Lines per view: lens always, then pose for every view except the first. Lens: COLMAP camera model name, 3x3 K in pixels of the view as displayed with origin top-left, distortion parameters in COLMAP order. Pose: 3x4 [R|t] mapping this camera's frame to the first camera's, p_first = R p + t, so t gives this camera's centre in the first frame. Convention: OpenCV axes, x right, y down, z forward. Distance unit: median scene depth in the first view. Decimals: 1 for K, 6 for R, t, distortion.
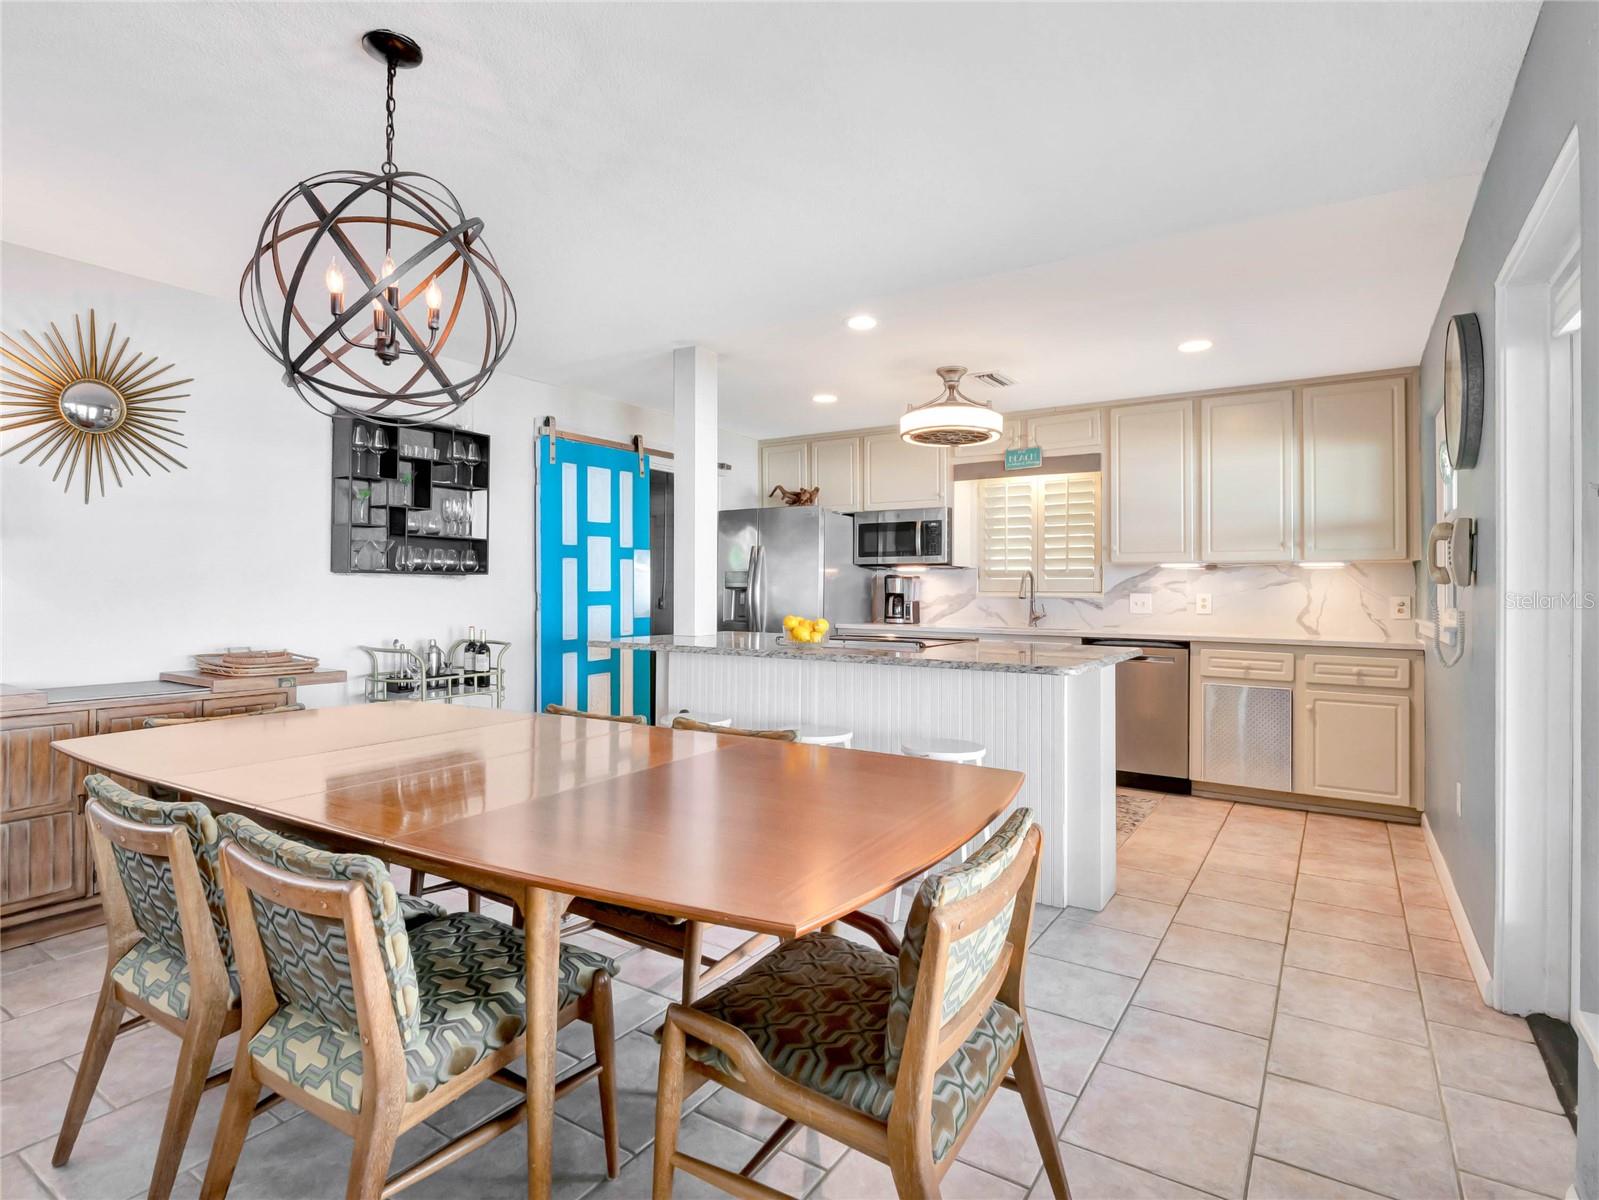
lens RADIAL K [[849.4, 0, 795.5], [0, 849.4, 589.5], [0, 0, 1]] dist [-0.003530, -0.000316]
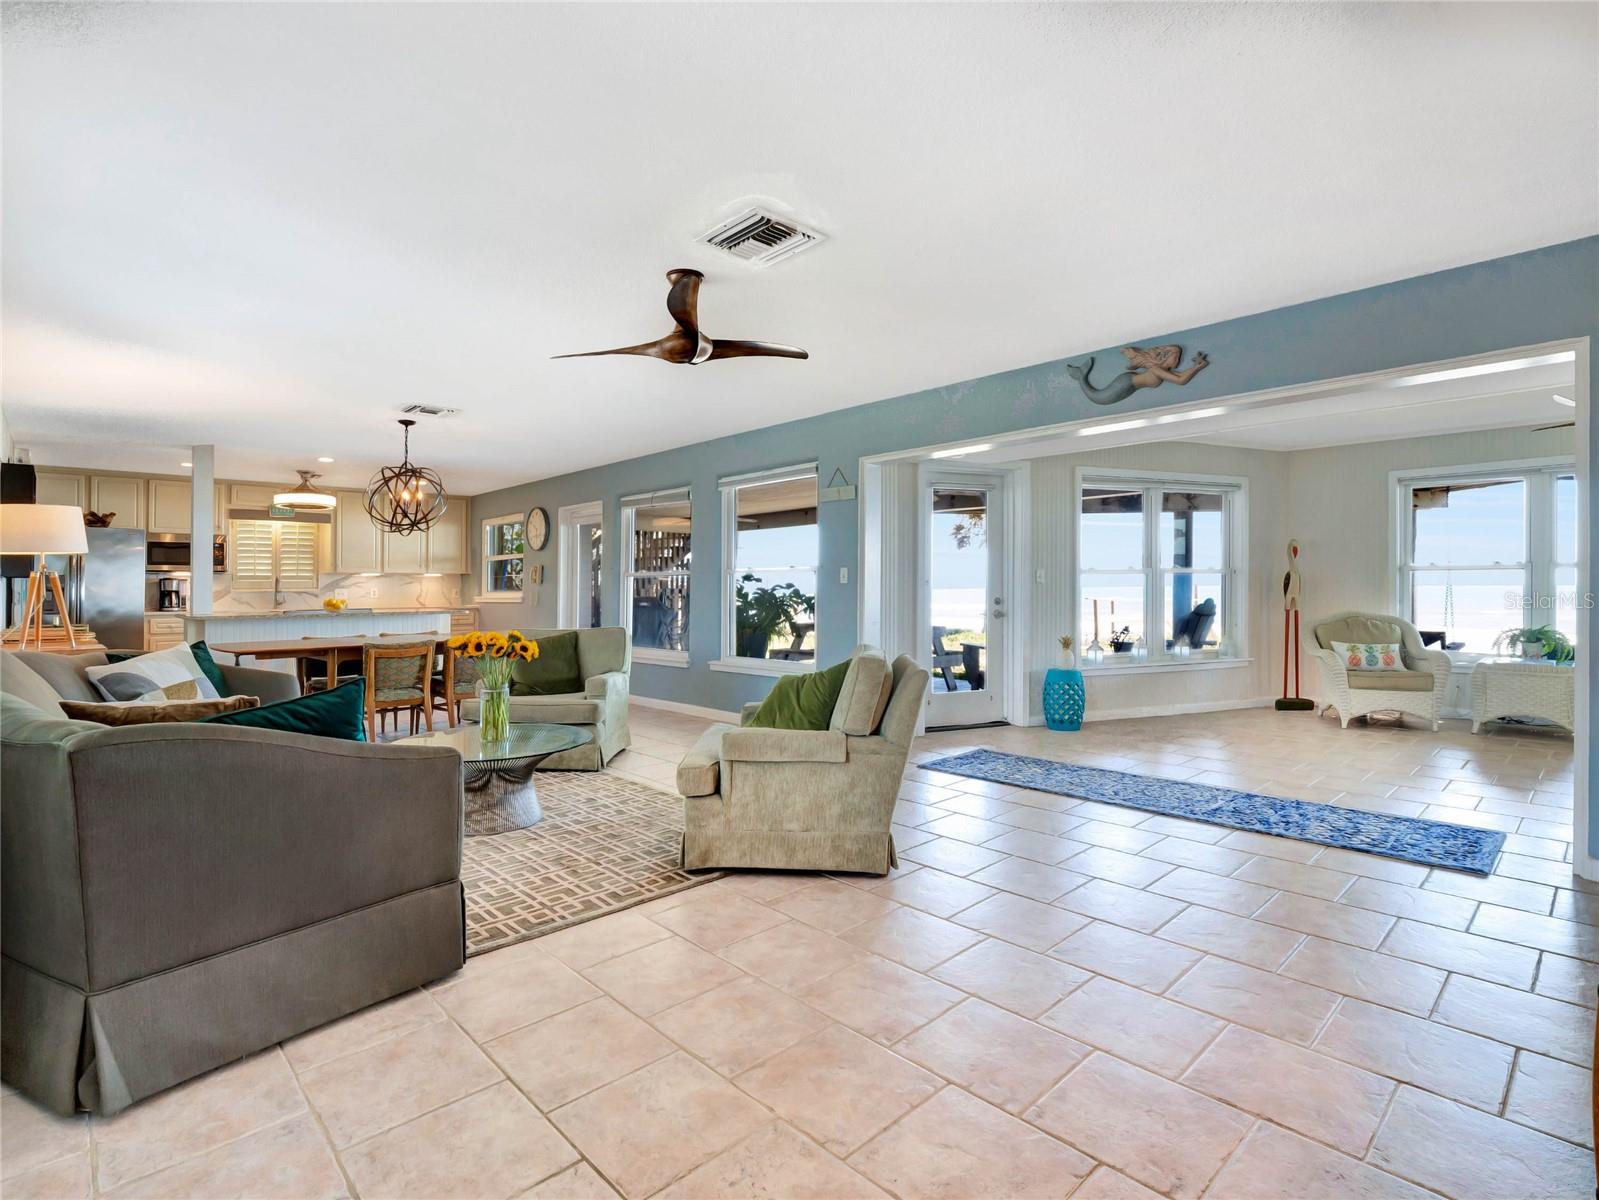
lens RADIAL K [[772.3, 0, 792.9], [0, 772.3, 588.4], [0, 0, 1]] dist [-0.006303, -0.004272]
pose [[0.261084, -0.007846, 0.965284, -0.973943], [0.006187, 0.999960, 0.006454, -0.000829], [-0.965296, 0.004287, 0.261123, -0.413283]]
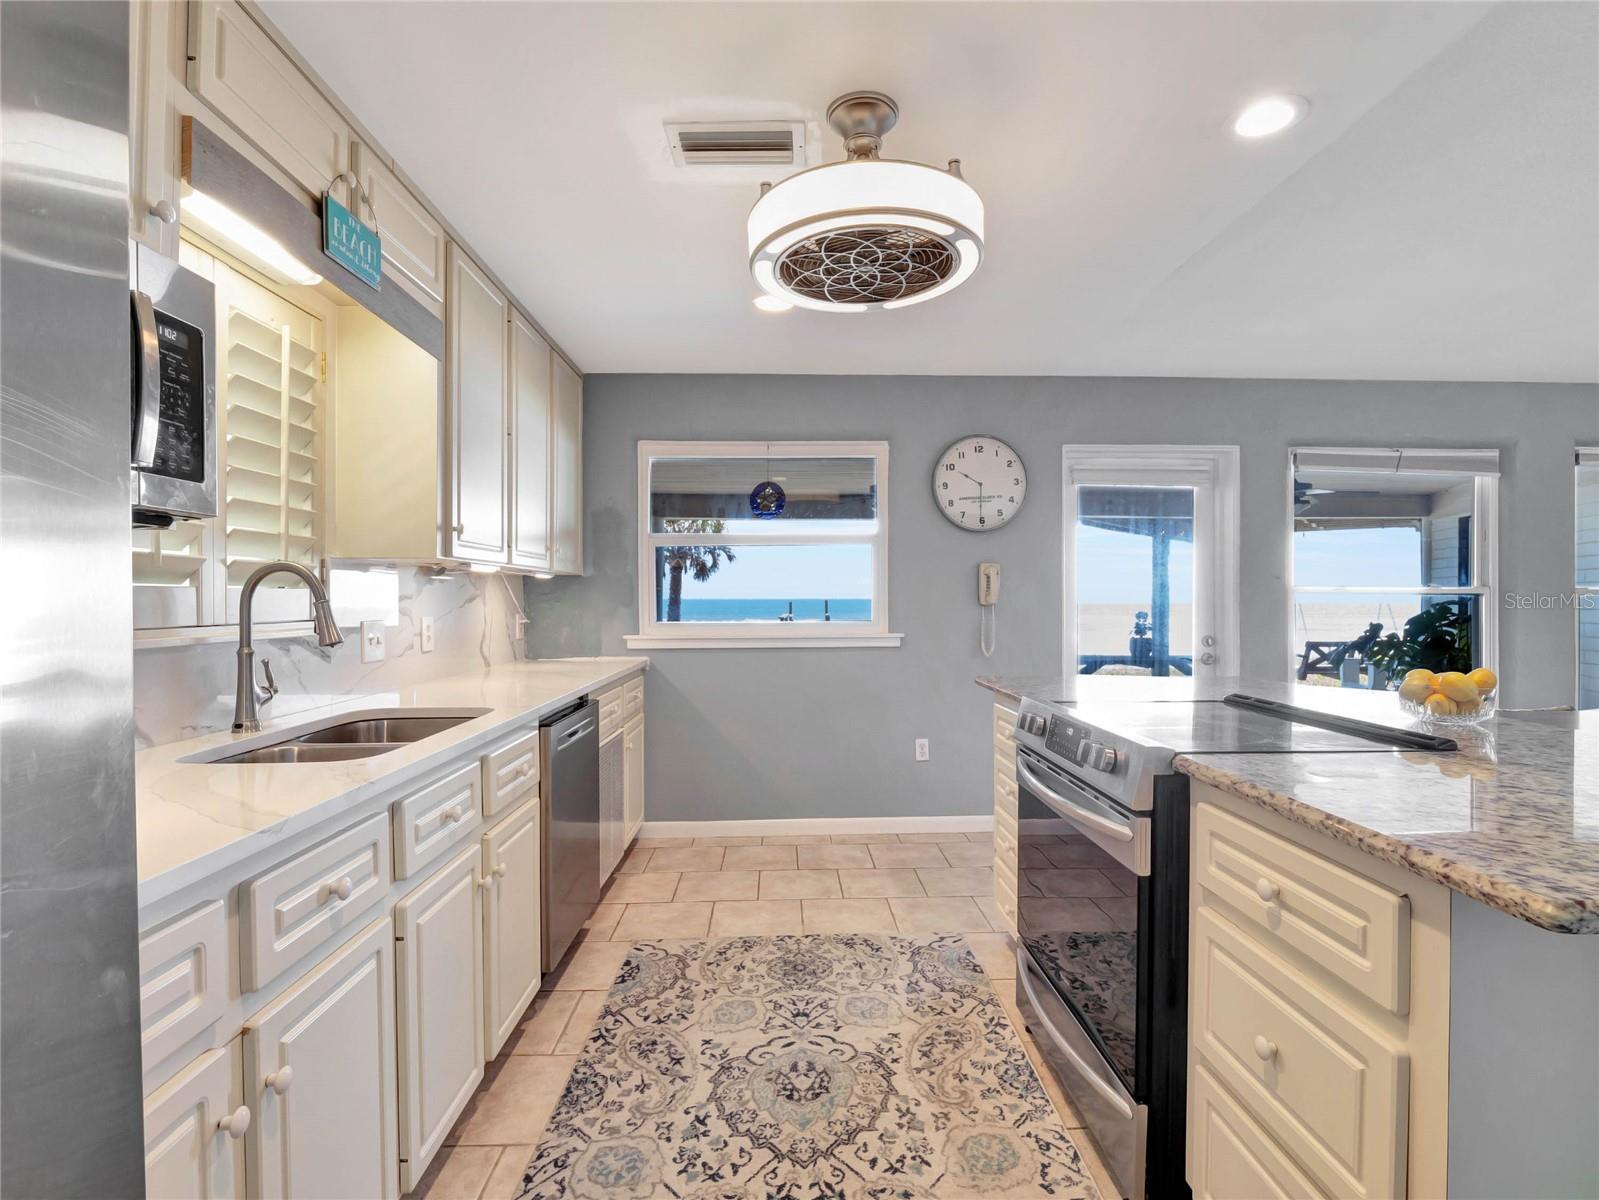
lens RADIAL K [[772.3, 0, 807.2], [0, 772.3, 602.6], [0, 0, 1]] dist [-0.006303, -0.004272]
pose [[-0.574427, -0.008279, 0.818514, -0.102951], [0.001408, 0.999937, 0.011102, -0.011849], [-0.818555, 0.007530, -0.574379, 1.017716]]
